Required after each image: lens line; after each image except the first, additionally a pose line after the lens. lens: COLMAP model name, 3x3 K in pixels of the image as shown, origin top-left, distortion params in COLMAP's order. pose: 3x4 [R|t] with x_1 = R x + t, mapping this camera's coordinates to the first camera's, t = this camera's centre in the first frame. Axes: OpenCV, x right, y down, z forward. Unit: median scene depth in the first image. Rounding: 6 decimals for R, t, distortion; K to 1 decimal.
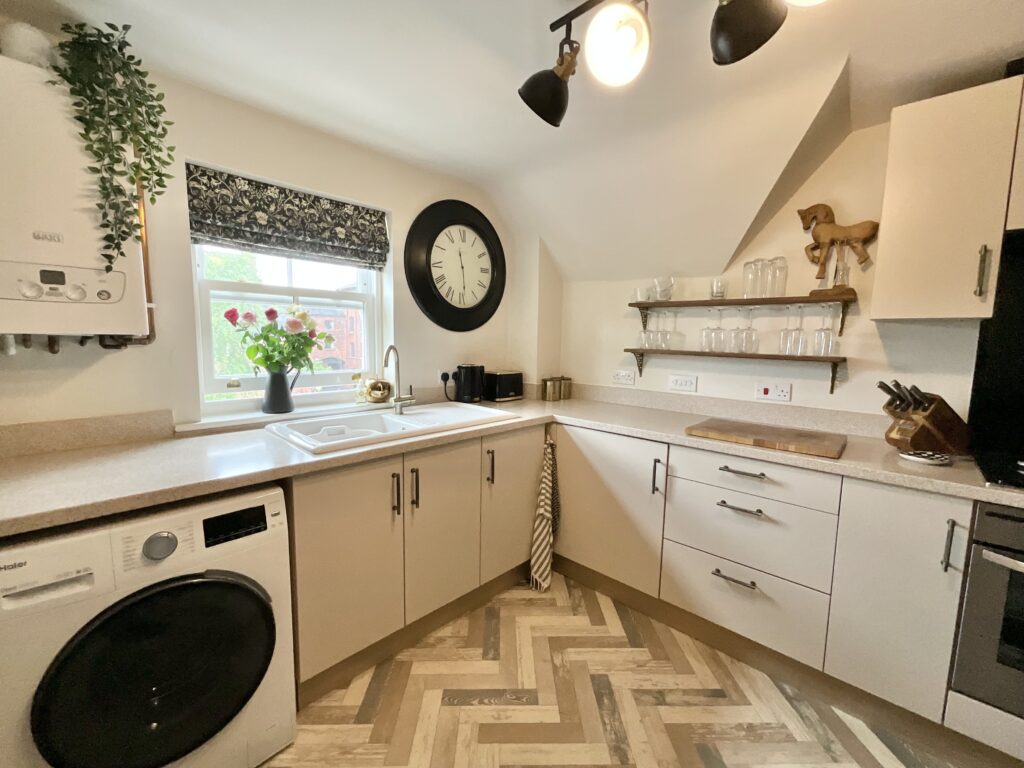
lens RADIAL K [[414.1, 0, 507.6], [0, 414.1, 380.8], [0, 0, 1]] dist [-0.002955, -0.000129]
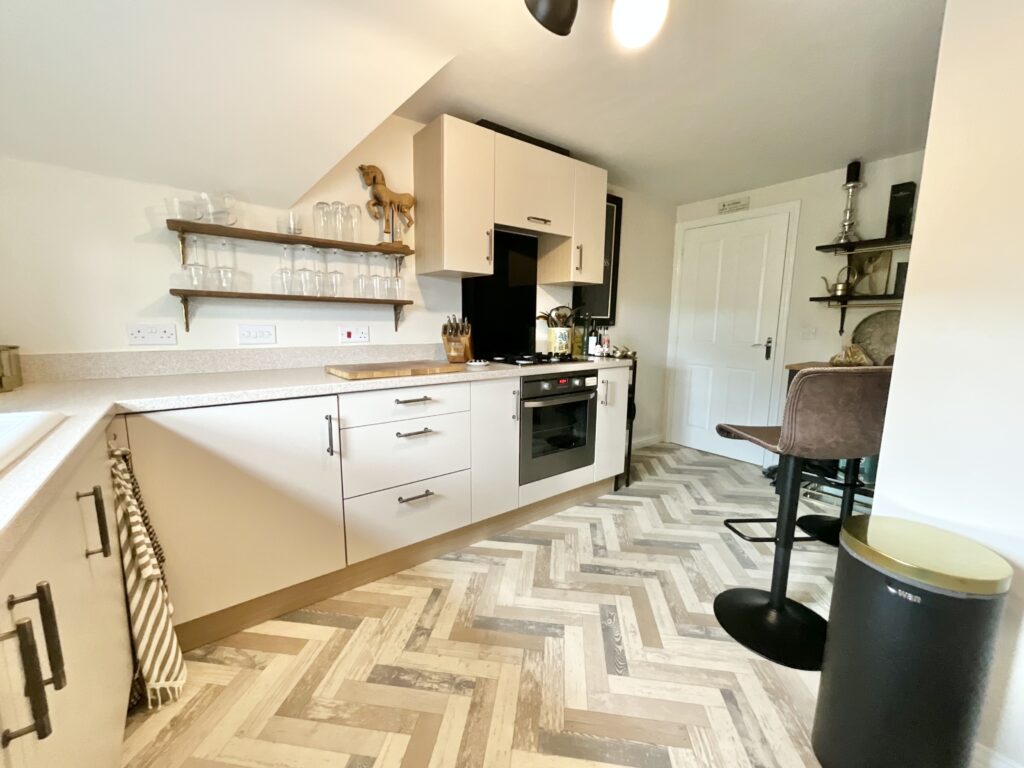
lens RADIAL K [[414.1, 0, 507.6], [0, 414.1, 380.8], [0, 0, 1]] dist [-0.002955, -0.000129]
pose [[0.155197, -0.158468, 0.975091, -0.416540], [0.088073, 0.985339, 0.146116, 0.026356], [-0.983950, 0.063202, 0.166878, 0.498350]]
